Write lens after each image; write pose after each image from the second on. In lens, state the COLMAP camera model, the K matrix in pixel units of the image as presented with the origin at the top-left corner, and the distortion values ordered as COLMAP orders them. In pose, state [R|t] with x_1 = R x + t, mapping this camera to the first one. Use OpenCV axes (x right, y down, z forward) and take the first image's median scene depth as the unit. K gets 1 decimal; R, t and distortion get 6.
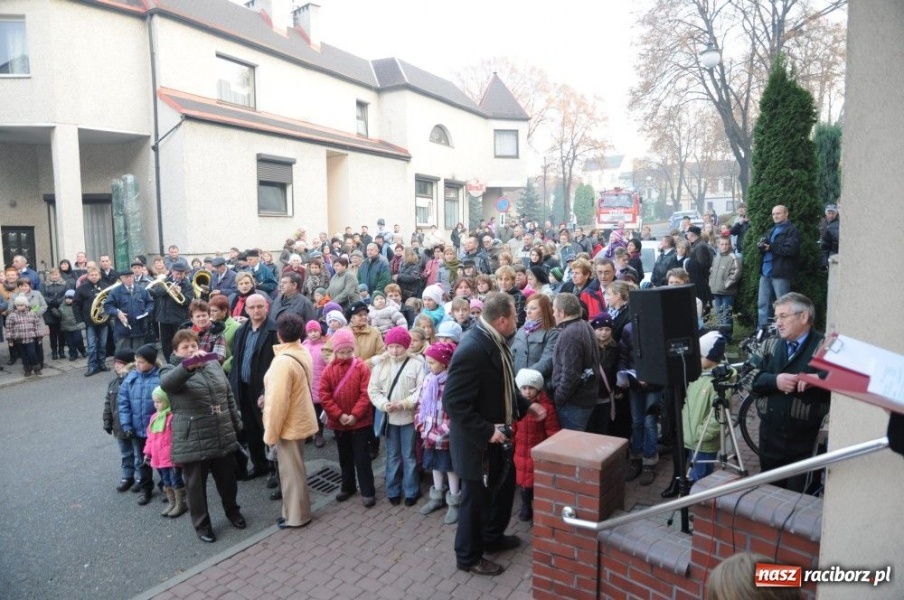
lens RADIAL K [[618.0, 0, 455.3], [0, 618.0, 302.1], [0, 0, 1]] dist [-0.118250, 0.083317]
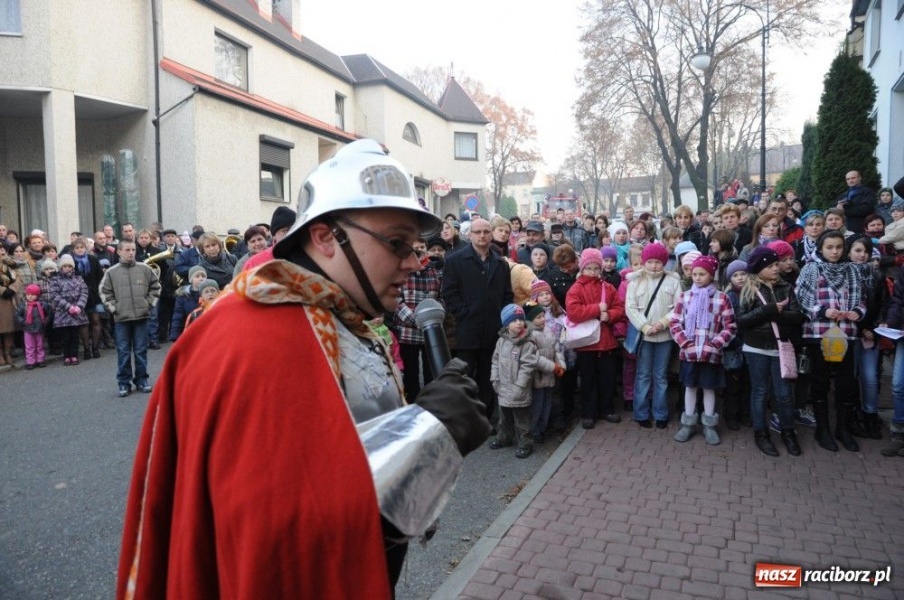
lens RADIAL K [[618.0, 0, 455.3], [0, 618.0, 302.1], [0, 0, 1]] dist [-0.118250, 0.083317]
pose [[0.988439, -0.006236, 0.151493, -0.154453], [0.010207, 0.999624, -0.025452, 0.042891], [-0.151277, 0.026704, 0.988131, 0.013598]]
